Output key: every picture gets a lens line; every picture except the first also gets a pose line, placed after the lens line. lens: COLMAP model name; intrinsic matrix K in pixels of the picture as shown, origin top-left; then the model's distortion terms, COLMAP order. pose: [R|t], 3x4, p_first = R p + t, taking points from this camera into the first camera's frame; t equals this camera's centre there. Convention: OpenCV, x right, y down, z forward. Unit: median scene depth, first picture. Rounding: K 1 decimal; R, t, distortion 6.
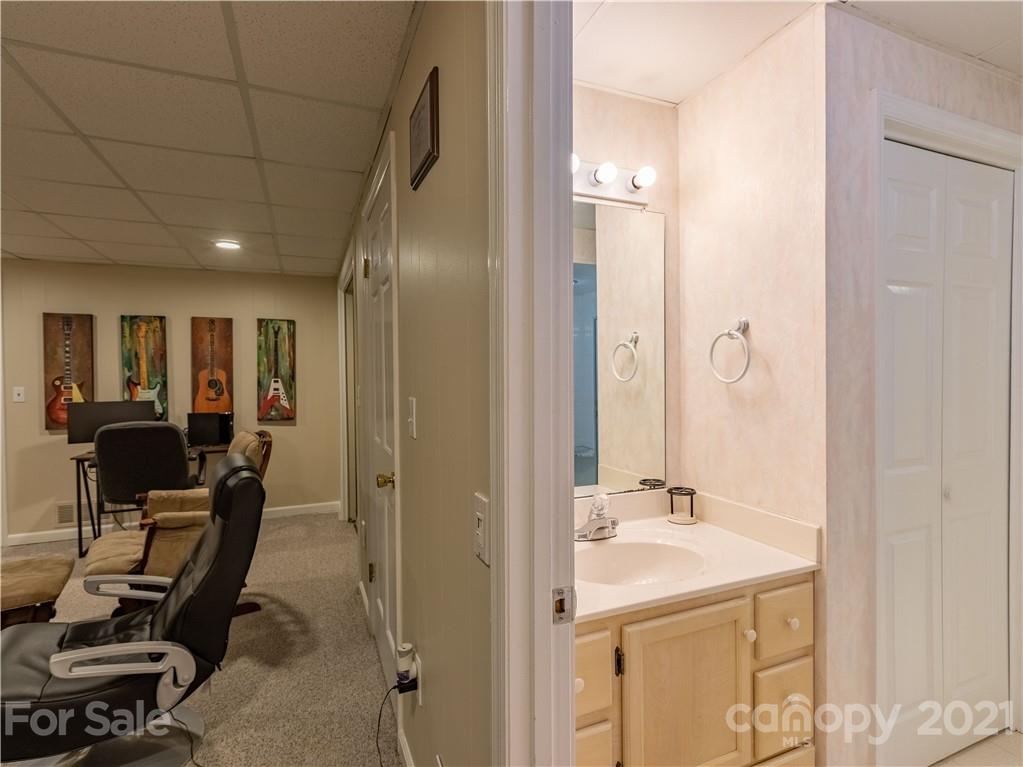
lens RADIAL K [[509.7, 0, 510.3], [0, 509.7, 380.7], [0, 0, 1]] dist [0.001621, 0.000182]
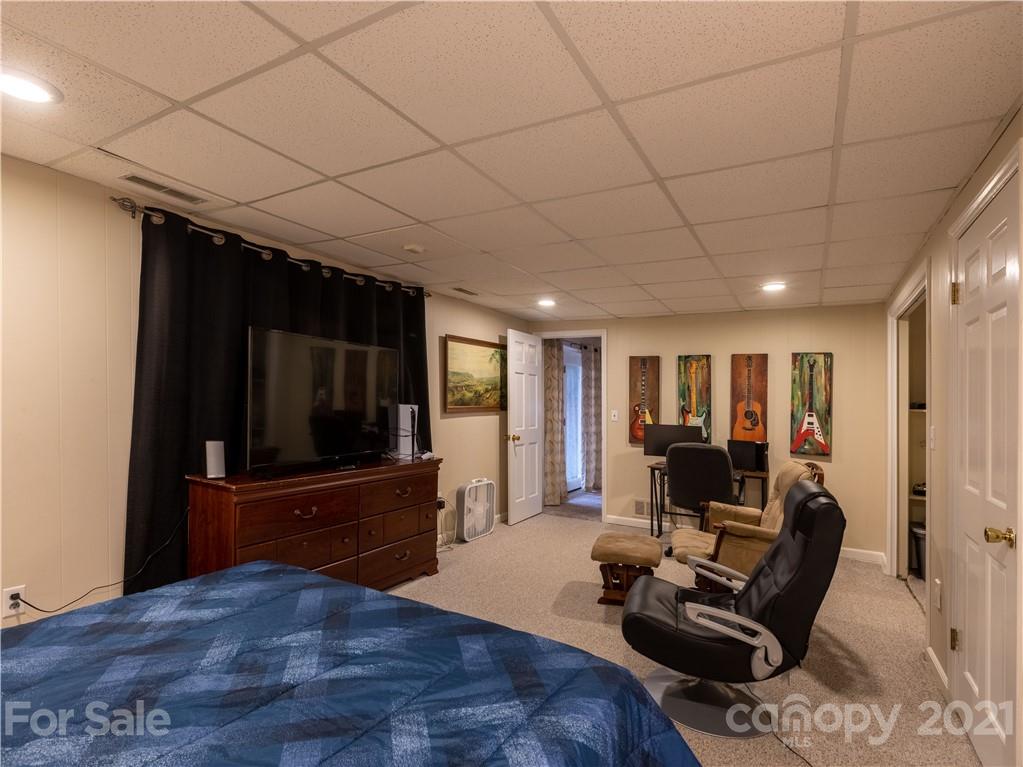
lens RADIAL K [[514.6, 0, 507.6], [0, 514.6, 397.1], [0, 0, 1]] dist [-0.000020, 0.000394]
pose [[0.605097, 0.020905, -0.795877, -0.029235], [-0.045444, 0.998932, -0.008311, 0.001349], [0.794854, 0.041197, 0.605401, -0.115543]]
